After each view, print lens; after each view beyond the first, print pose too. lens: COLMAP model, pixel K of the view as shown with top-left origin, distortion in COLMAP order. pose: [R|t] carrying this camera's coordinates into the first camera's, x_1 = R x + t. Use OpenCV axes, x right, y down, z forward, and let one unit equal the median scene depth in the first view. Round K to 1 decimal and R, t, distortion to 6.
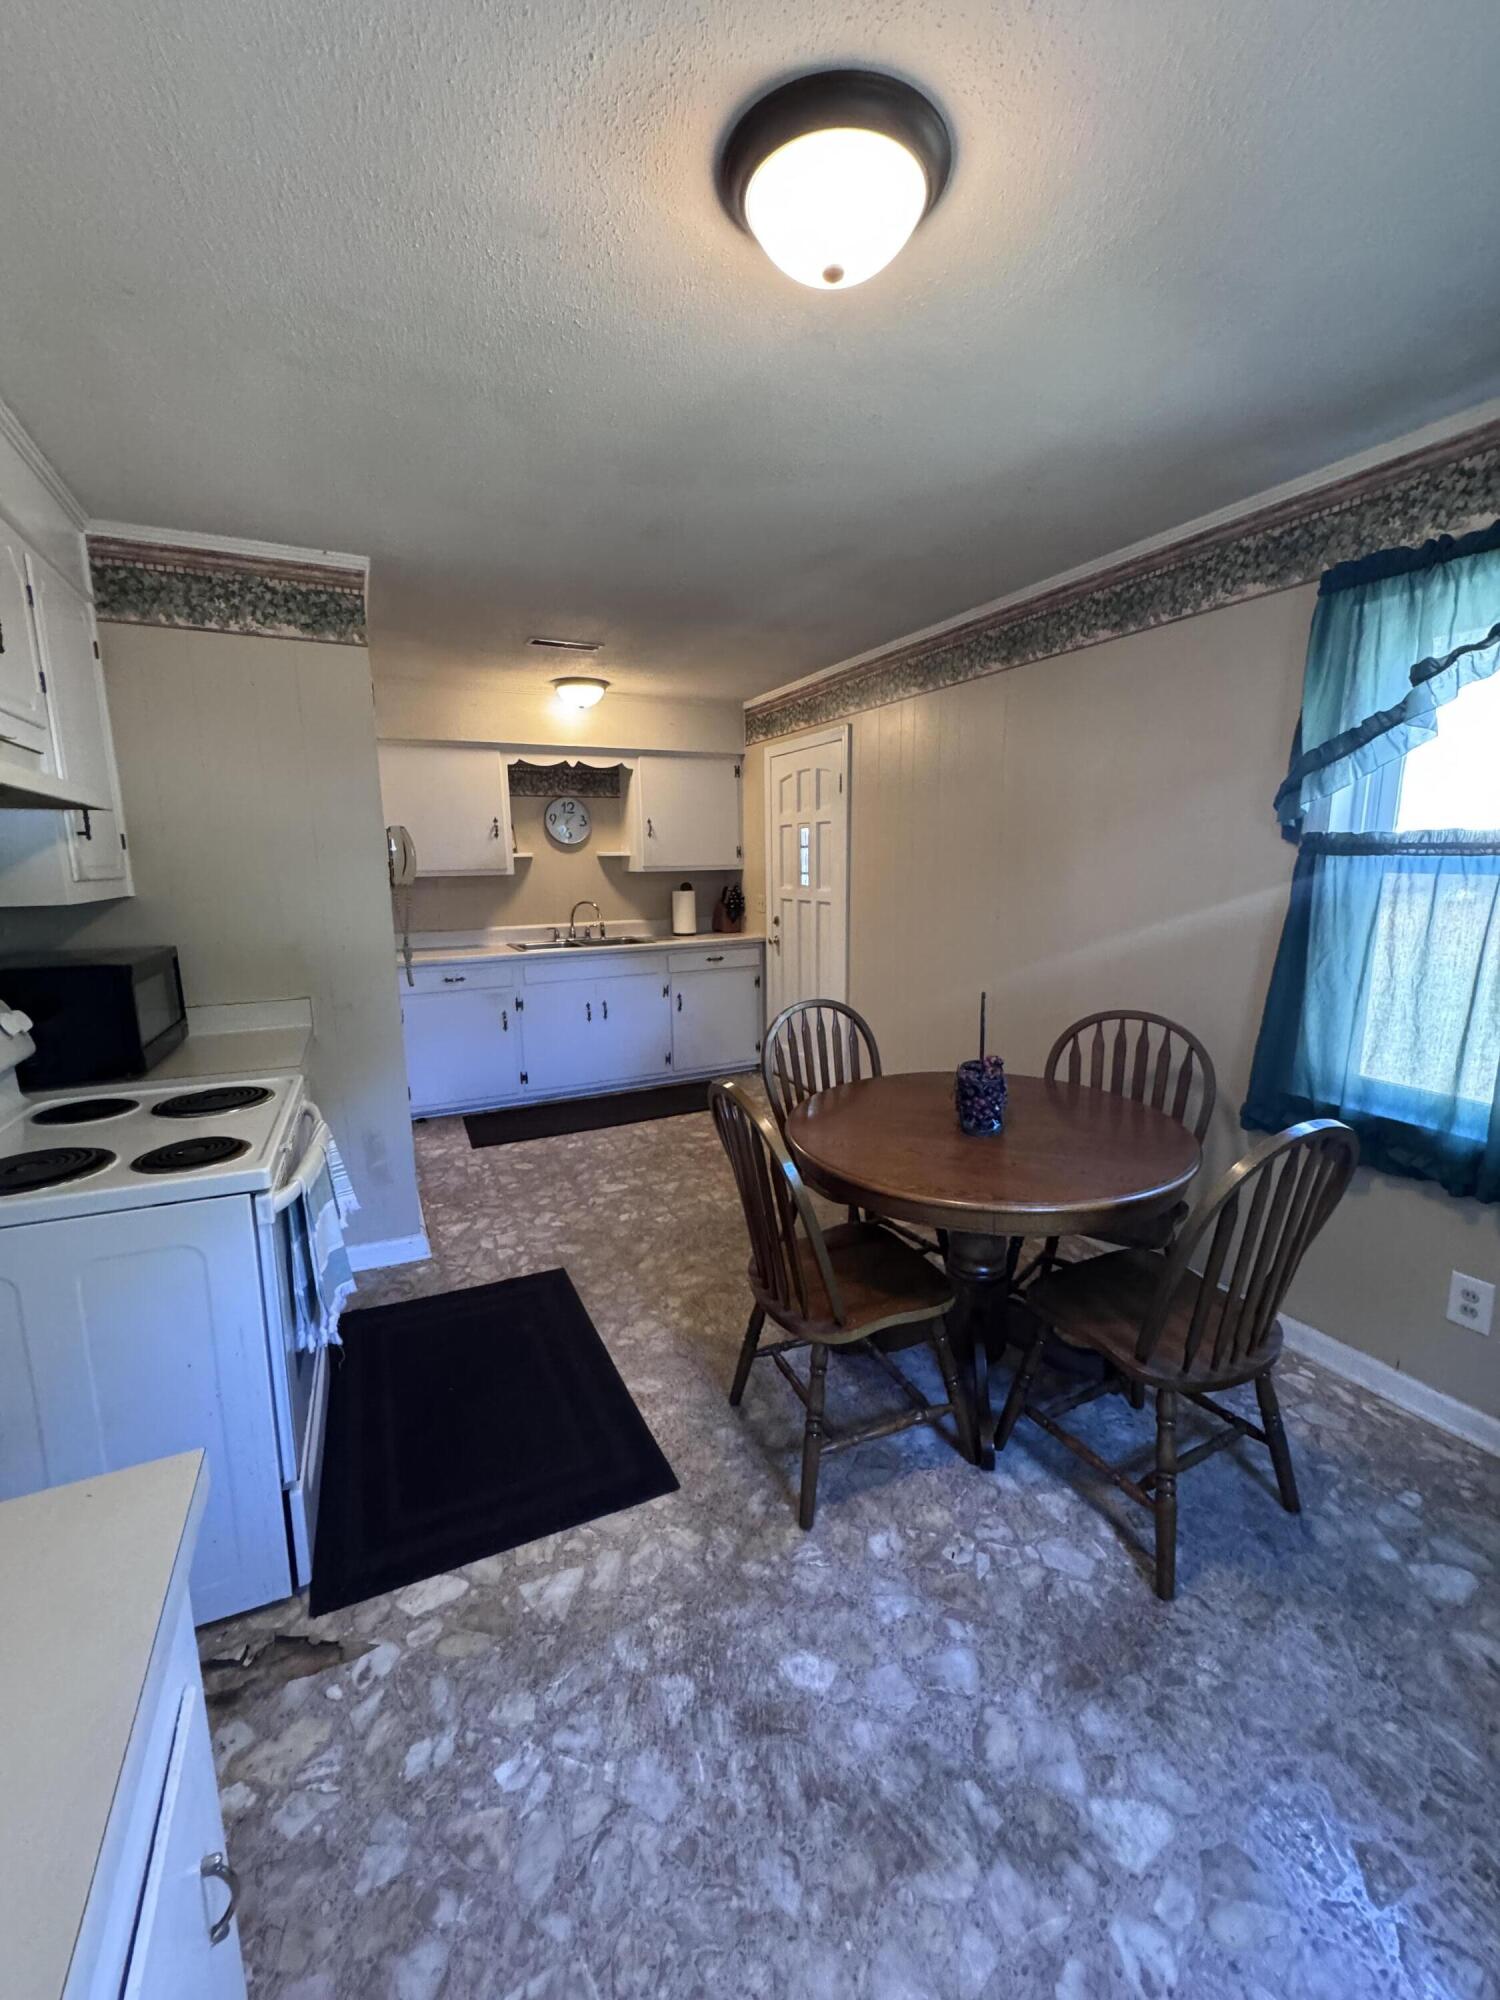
lens RADIAL K [[798.5, 0, 754.1], [0, 798.5, 993.9], [0, 0, 1]] dist [-0.003833, -0.000865]
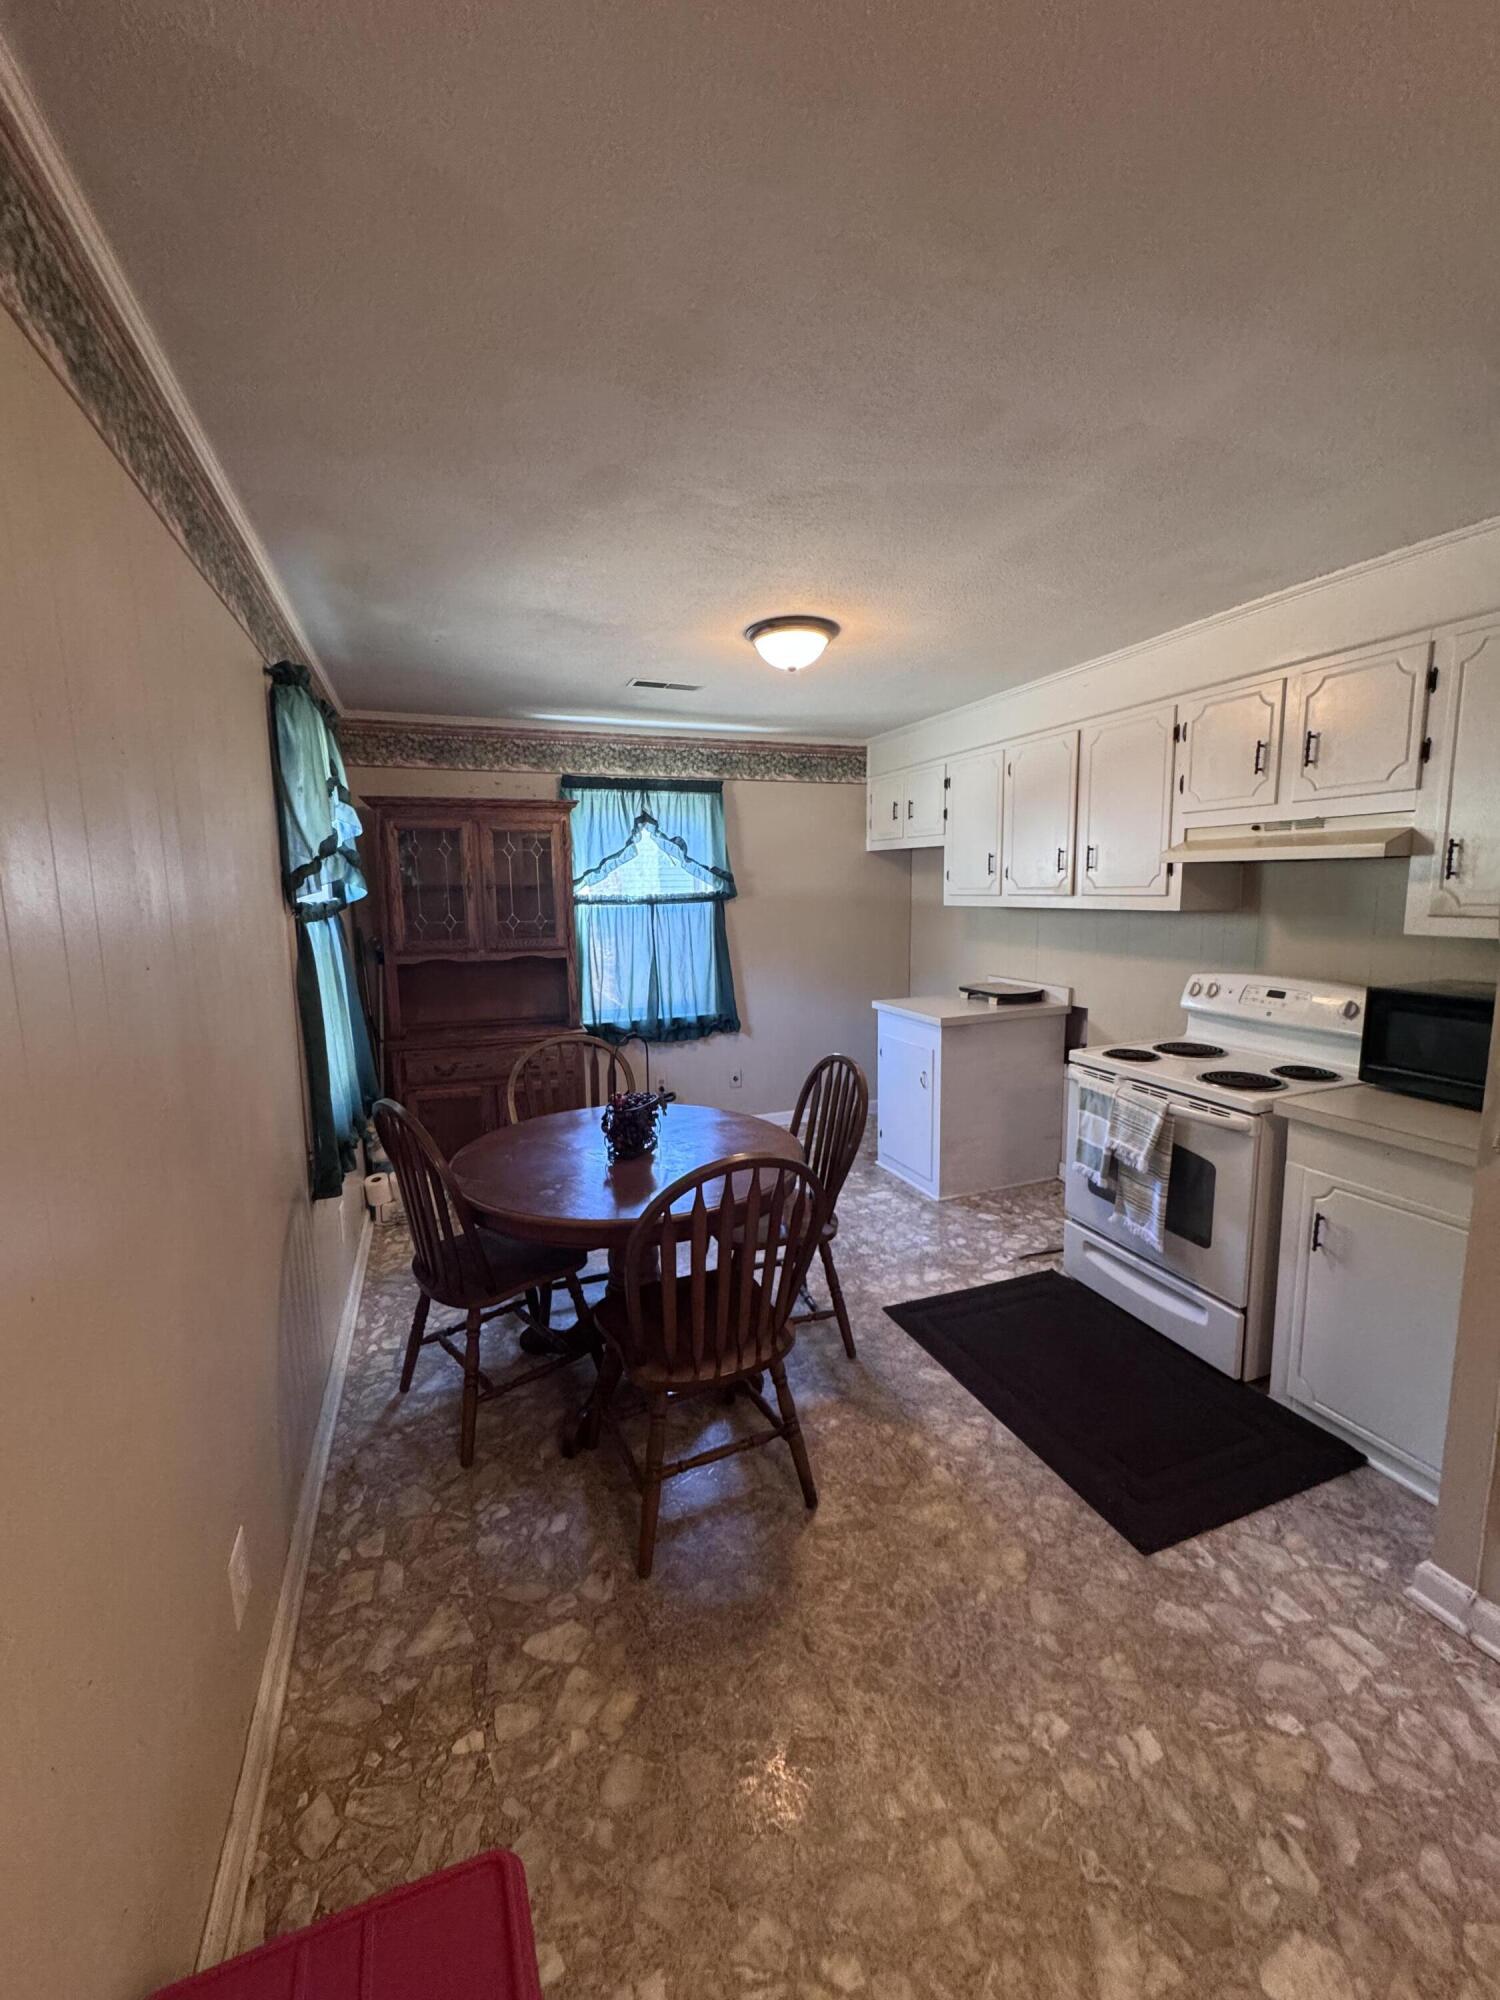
lens RADIAL K [[798.5, 0, 747.9], [0, 798.5, 989.6], [0, 0, 1]] dist [-0.003833, -0.000865]
pose [[-0.995425, 0.017488, 0.093930, 0.008502], [0.044114, 0.956169, 0.289472, -0.363618], [-0.084750, 0.292291, -0.952567, 1.935650]]
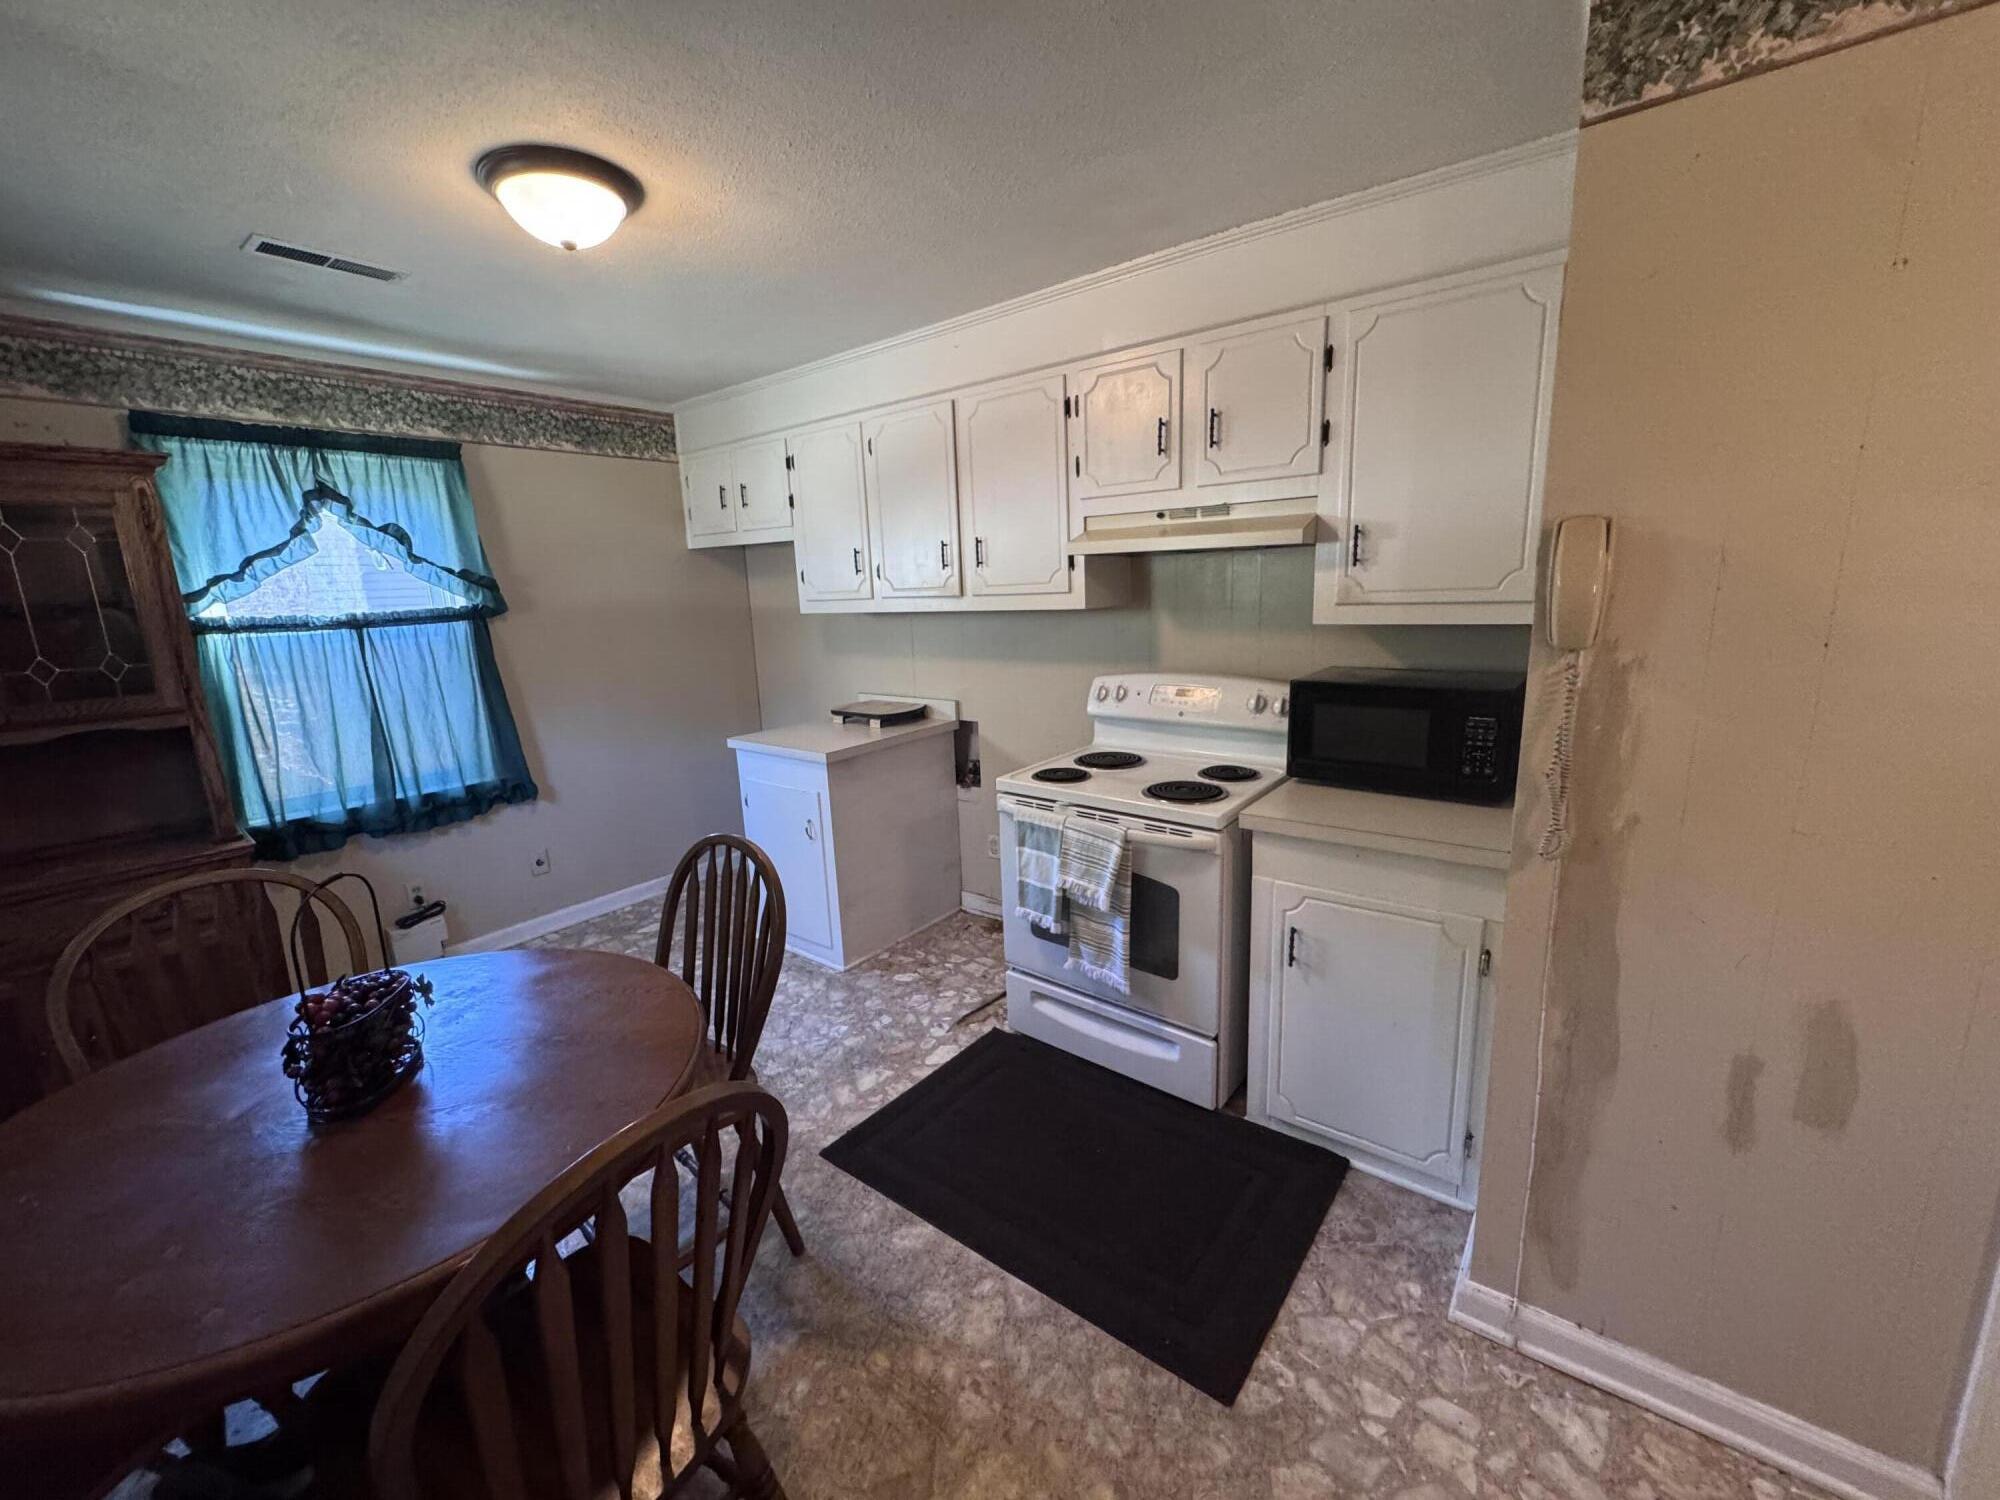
lens RADIAL K [[798.5, 0, 999.9], [0, 798.5, 746.1], [0, 0, 1]] dist [-0.003833, -0.000865]
pose [[-0.897183, 0.133390, -0.421033, 0.067572], [-0.024583, 0.936741, 0.349158, -0.295664], [0.440974, 0.323609, -0.837150, 1.584878]]
